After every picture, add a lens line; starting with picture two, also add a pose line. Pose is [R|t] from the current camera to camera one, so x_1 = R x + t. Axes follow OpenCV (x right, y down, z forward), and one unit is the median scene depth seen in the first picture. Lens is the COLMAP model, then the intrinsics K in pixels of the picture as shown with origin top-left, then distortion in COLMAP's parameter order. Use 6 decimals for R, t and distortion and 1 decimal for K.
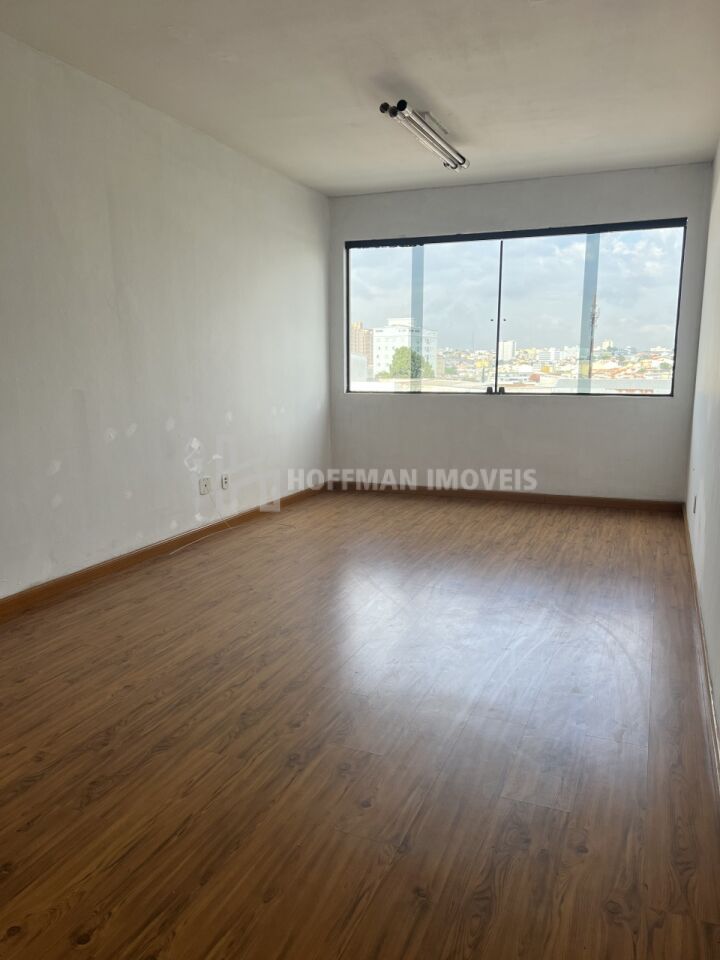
lens RADIAL K [[724.1, 0, 341.7], [0, 724.1, 477.6], [0, 0, 1]] dist [0.044520, -0.022052]
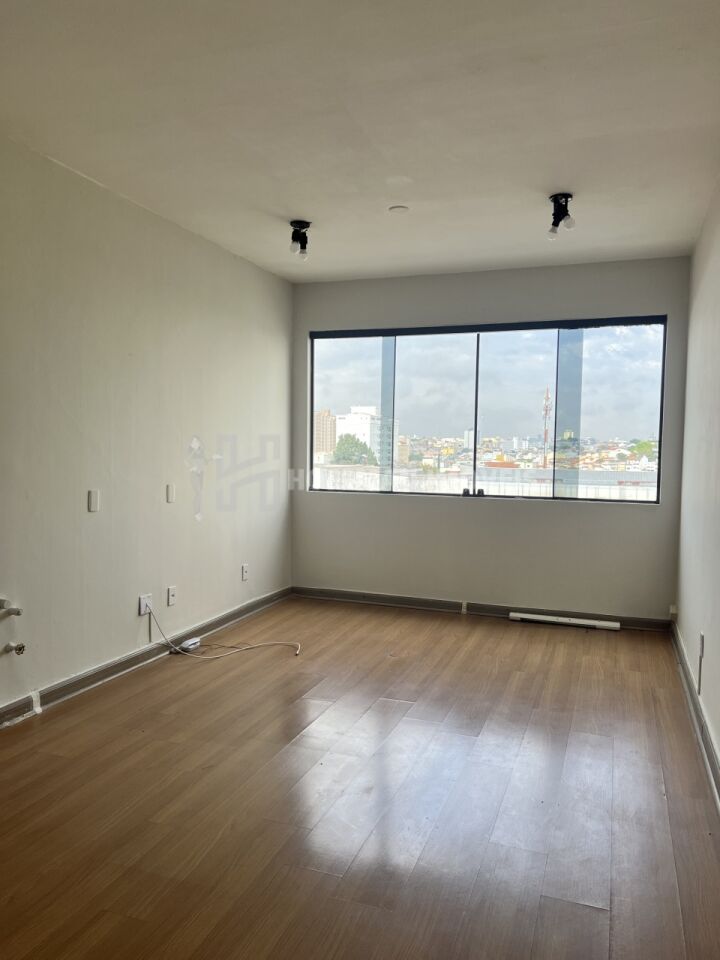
lens RADIAL K [[724.1, 0, 362.8], [0, 724.1, 482.6], [0, 0, 1]] dist [0.044520, -0.022052]
pose [[0.997315, 0.011936, 0.072250, 0.007160], [-0.003981, 0.994006, -0.109255, -0.032137], [-0.073121, 0.108674, 0.991385, 0.104006]]
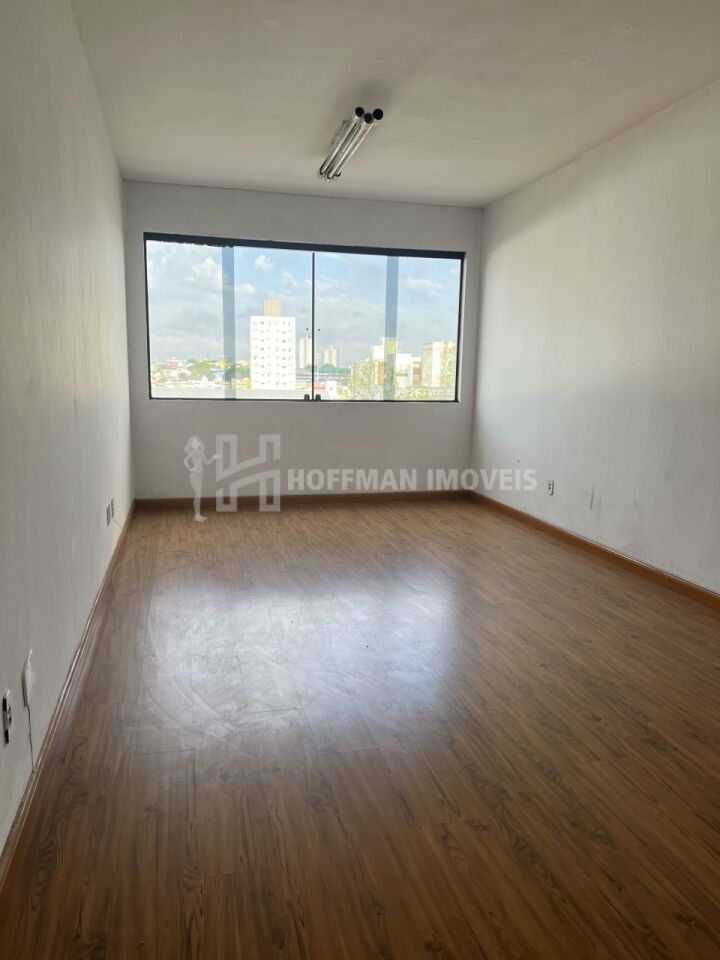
lens RADIAL K [[724.1, 0, 352.9], [0, 724.1, 482.5], [0, 0, 1]] dist [0.044520, -0.022052]
pose [[0.797709, -0.073959, 0.598490, -0.370883], [0.076468, 0.996845, 0.021265, -0.017002], [-0.598175, 0.028802, 0.800848, 0.144593]]
